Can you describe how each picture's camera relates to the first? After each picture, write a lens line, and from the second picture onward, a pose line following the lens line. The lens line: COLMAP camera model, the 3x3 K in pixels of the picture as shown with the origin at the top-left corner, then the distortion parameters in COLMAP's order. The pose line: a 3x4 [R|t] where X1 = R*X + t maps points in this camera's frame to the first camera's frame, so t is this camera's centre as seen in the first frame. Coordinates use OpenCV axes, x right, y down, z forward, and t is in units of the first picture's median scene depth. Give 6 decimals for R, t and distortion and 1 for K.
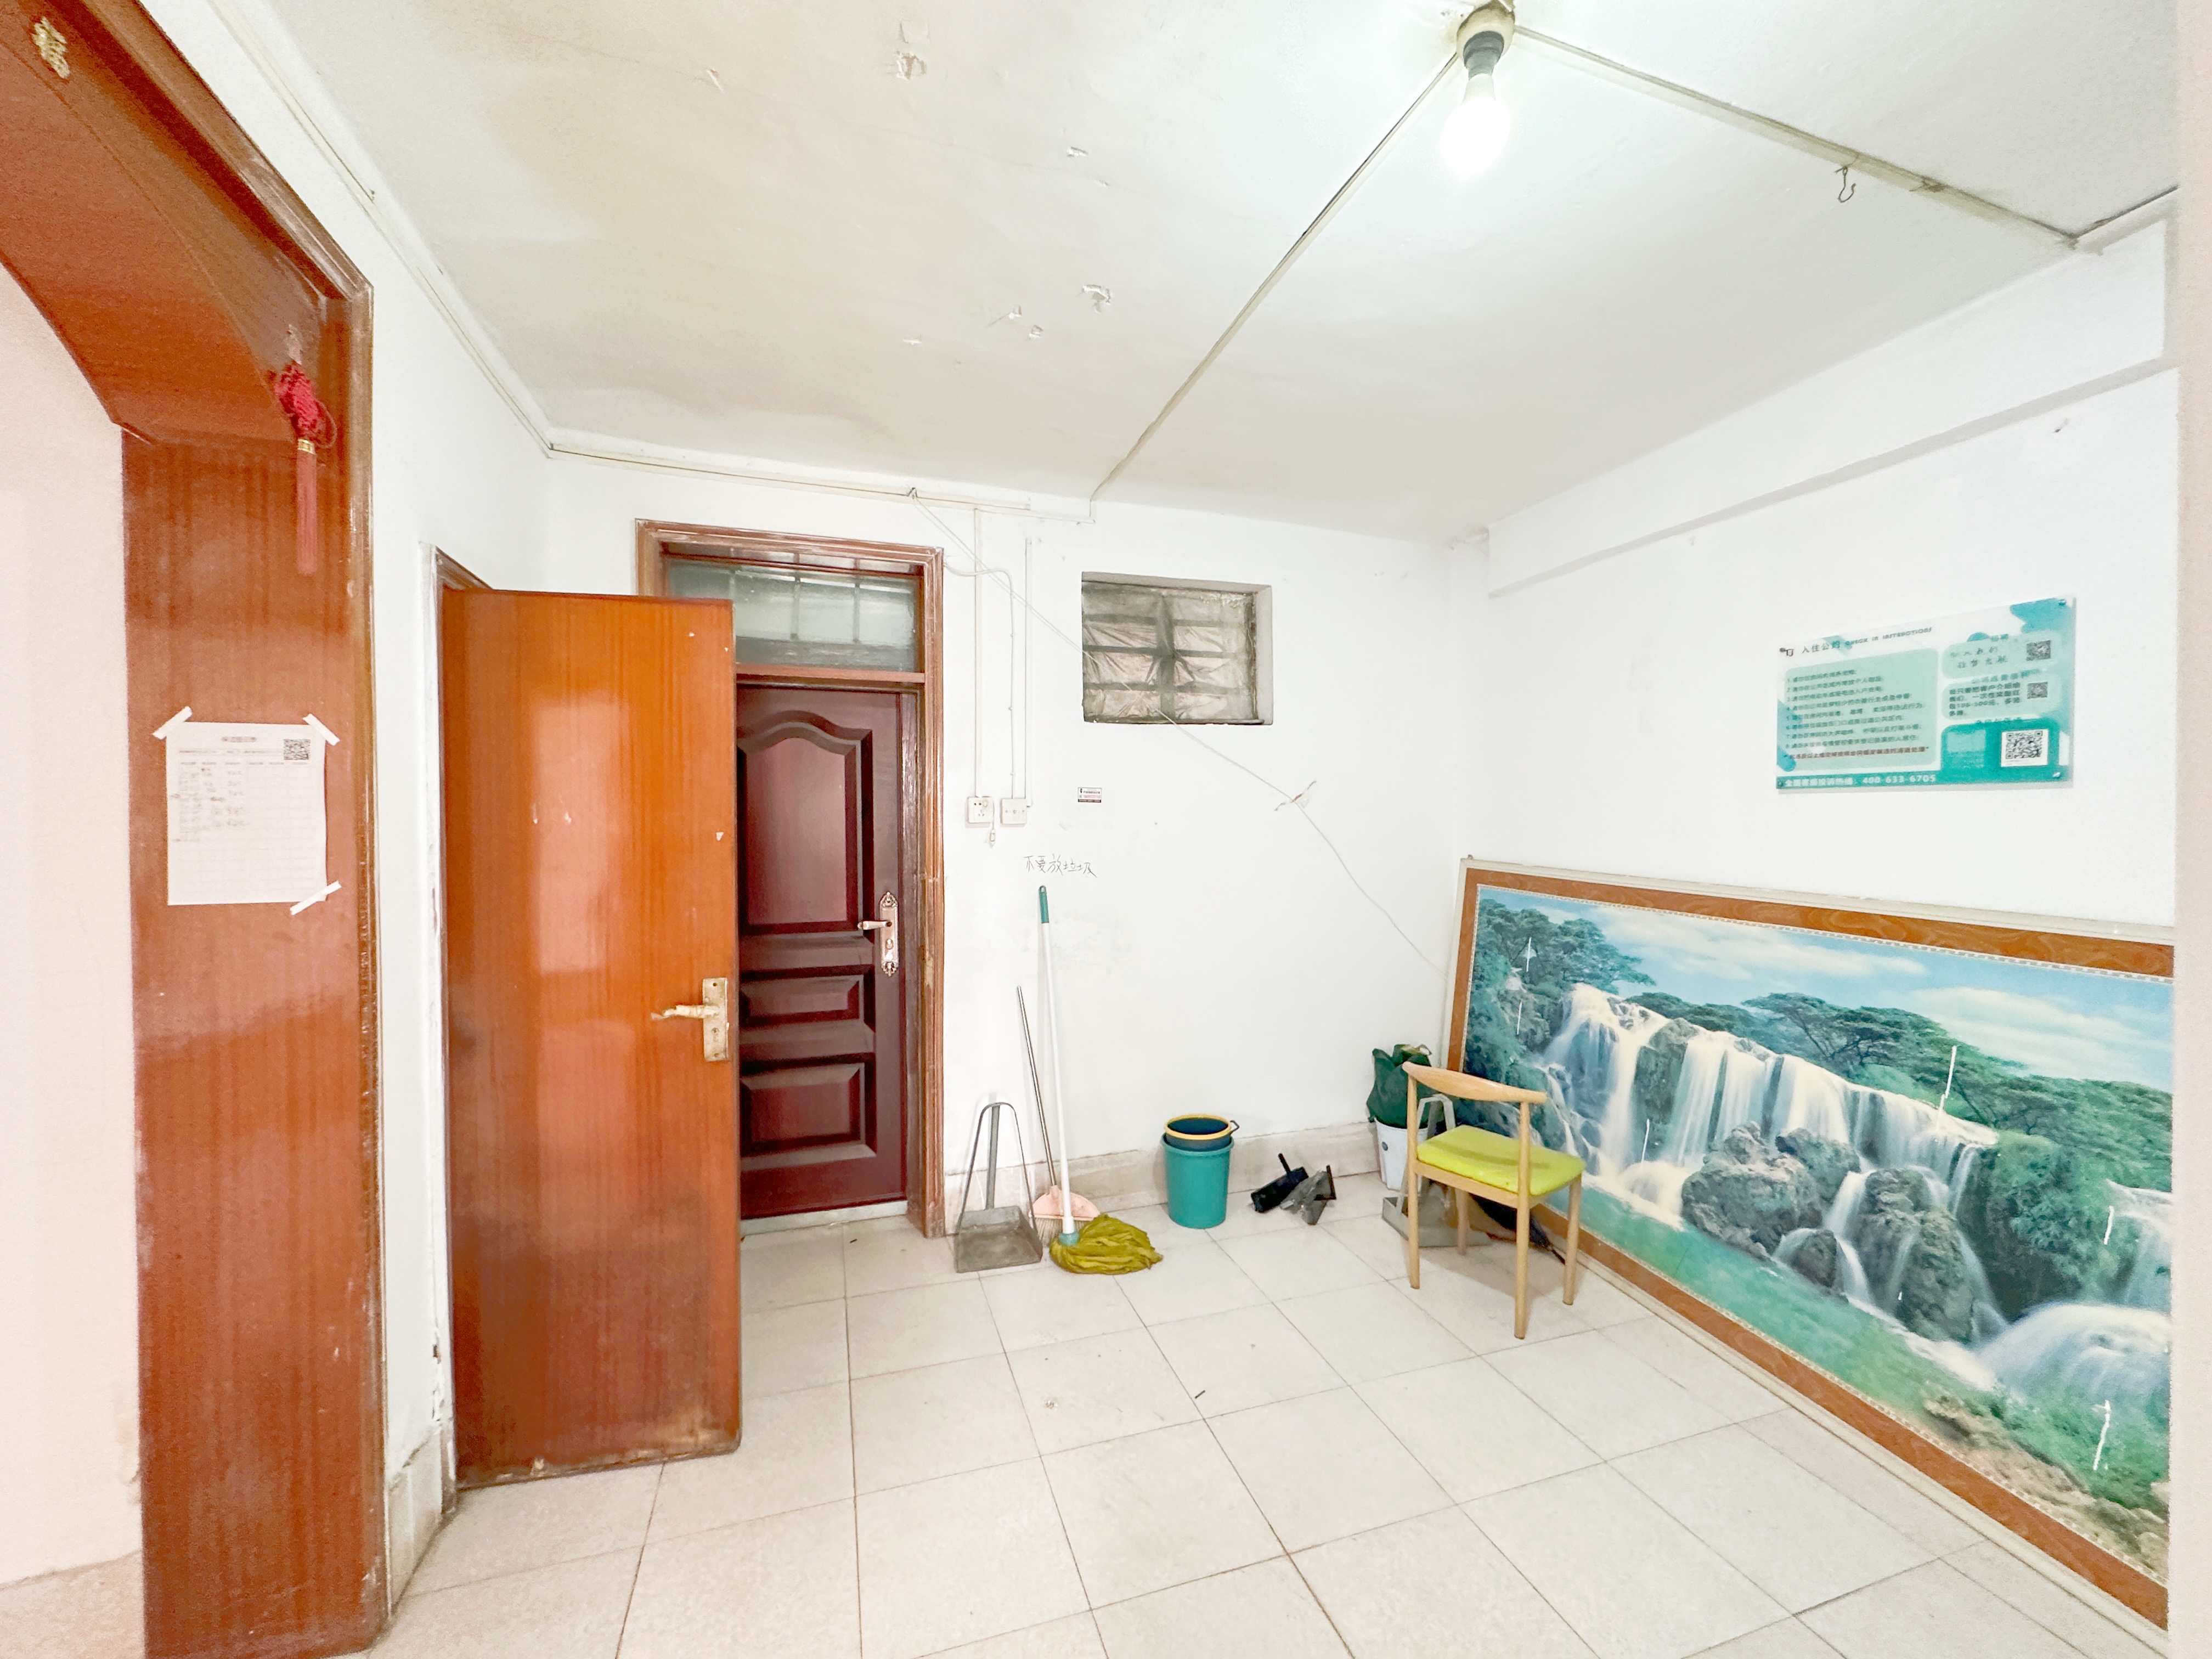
lens RADIAL K [[875.2, 0, 1109.0], [0, 875.2, 830.9], [0, 0, 1]] dist [-0.001484, -0.000026]
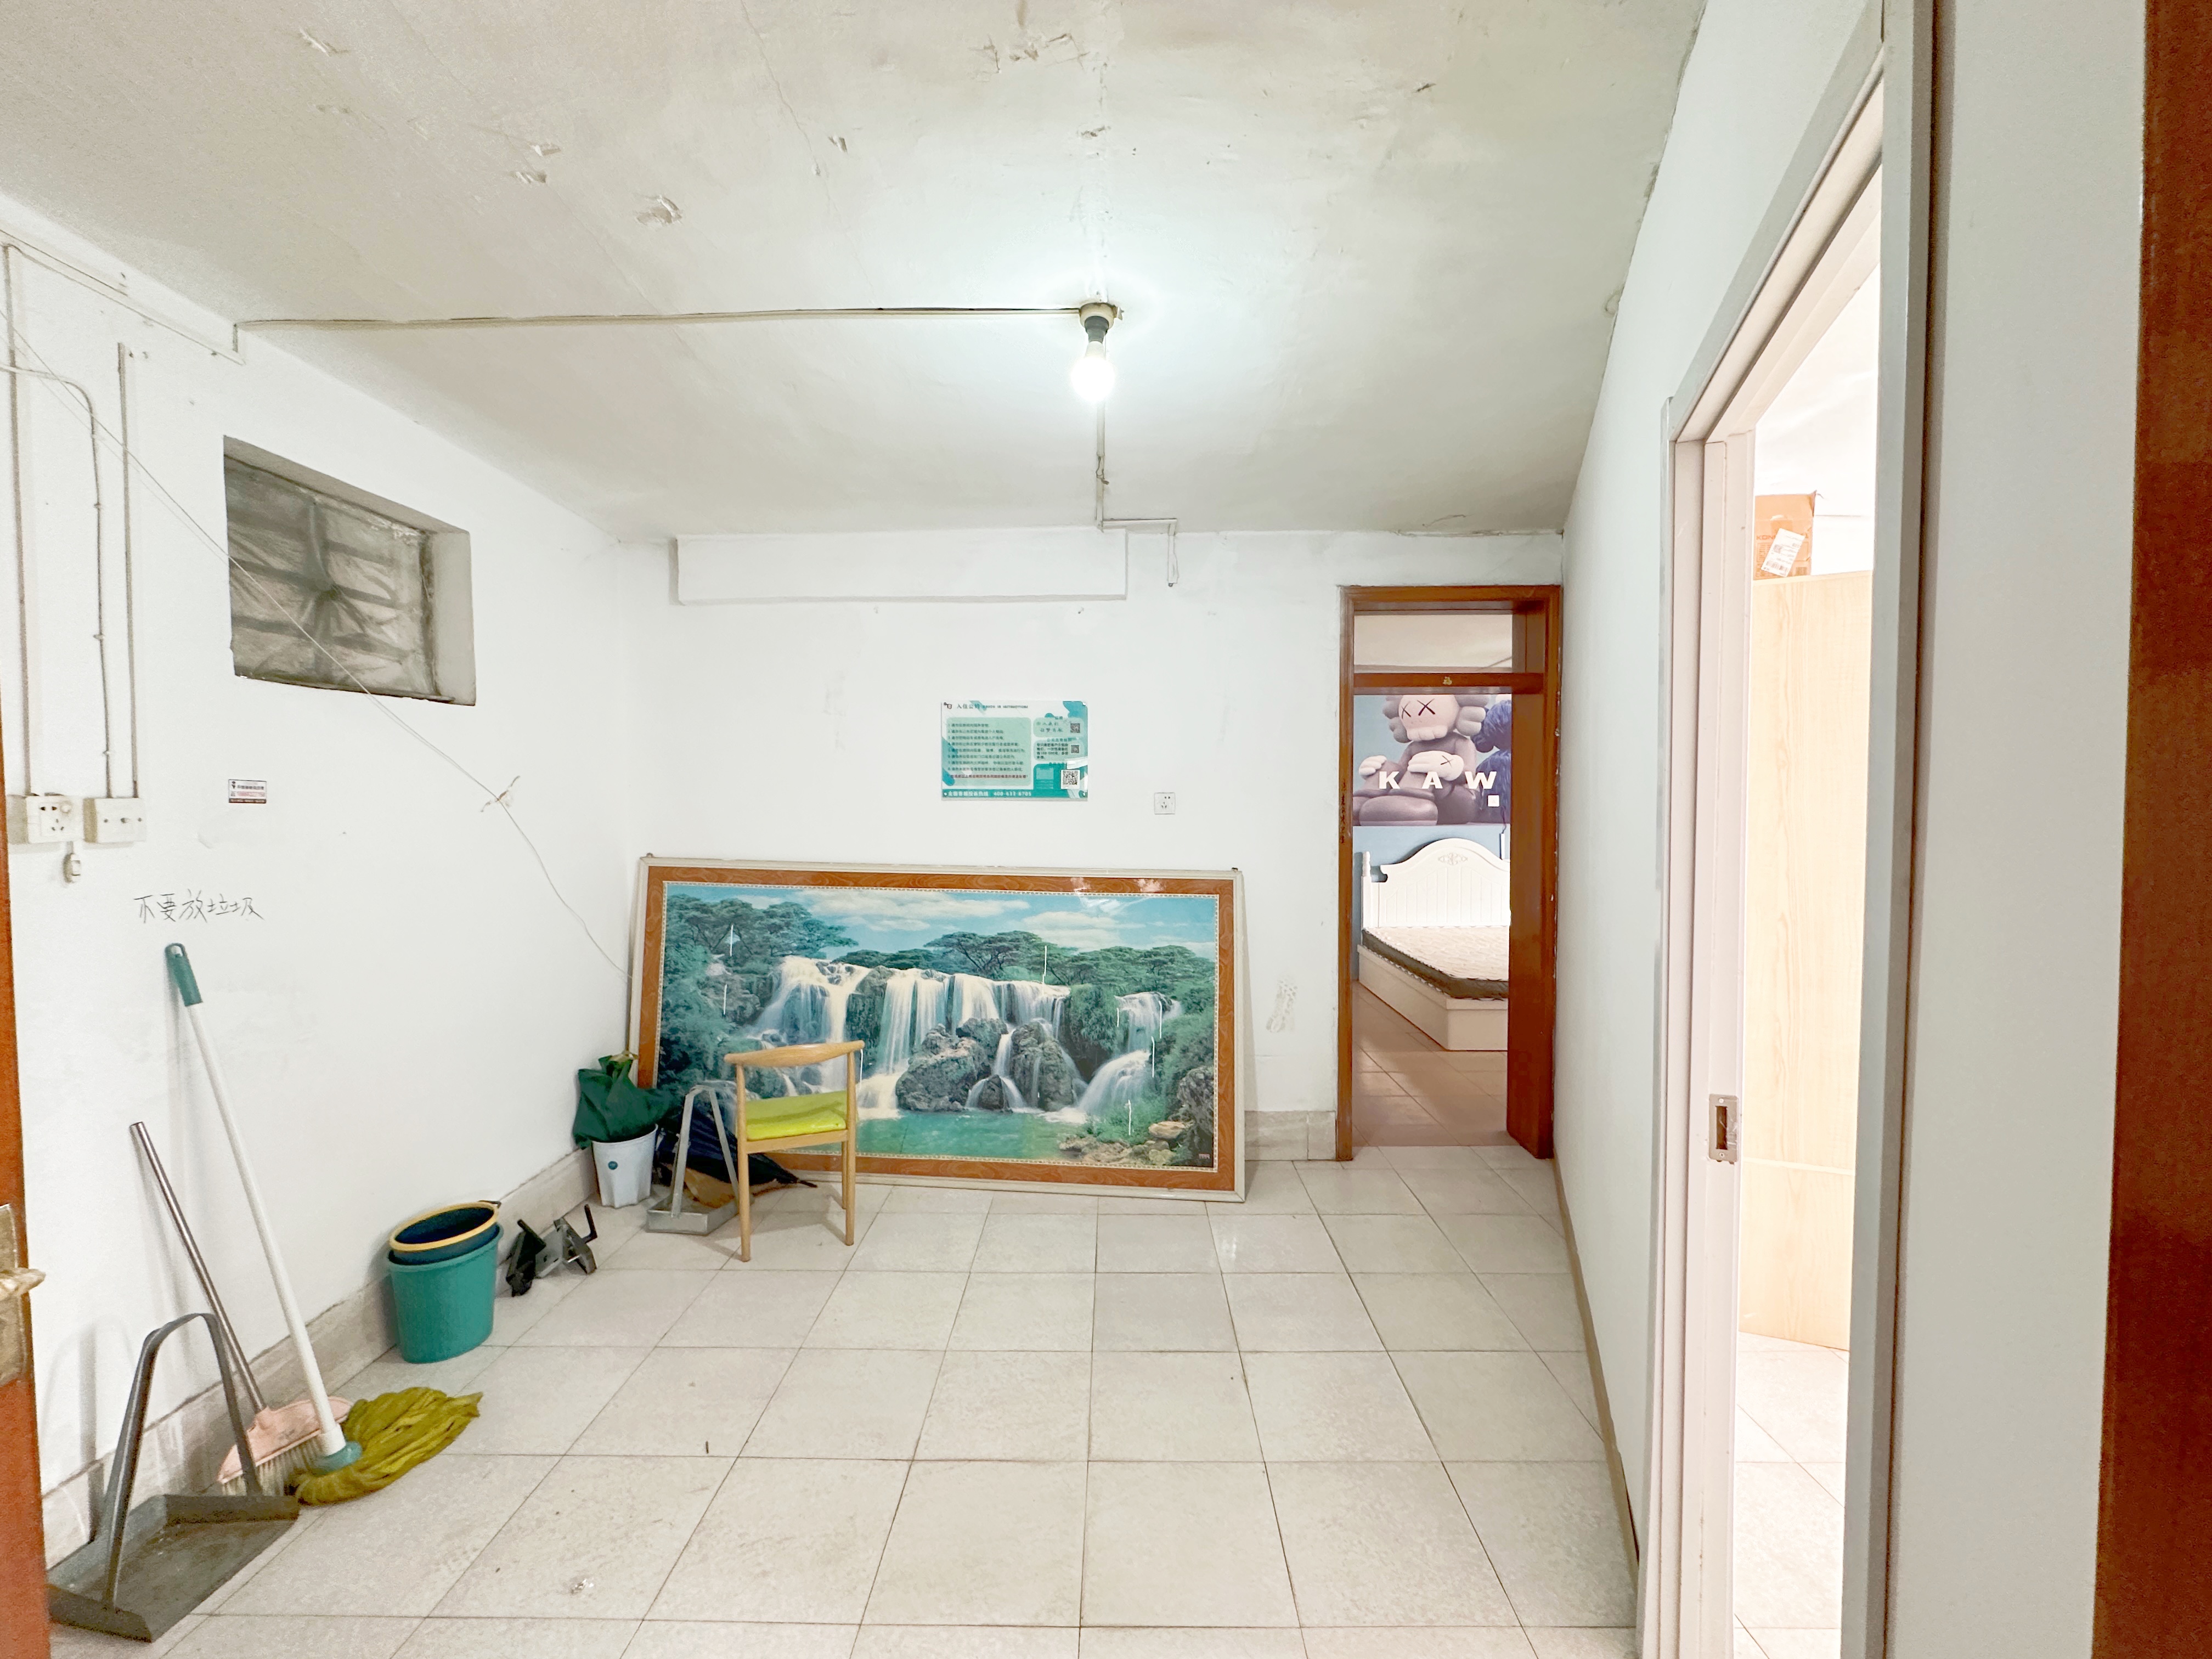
lens RADIAL K [[875.2, 0, 1105.2], [0, 875.2, 828.0], [0, 0, 1]] dist [-0.001484, -0.000026]
pose [[0.320815, -0.027231, 0.946750, -0.513306], [0.014102, 0.999613, 0.023973, -0.025567], [-0.947037, 0.005660, 0.321075, 0.243563]]
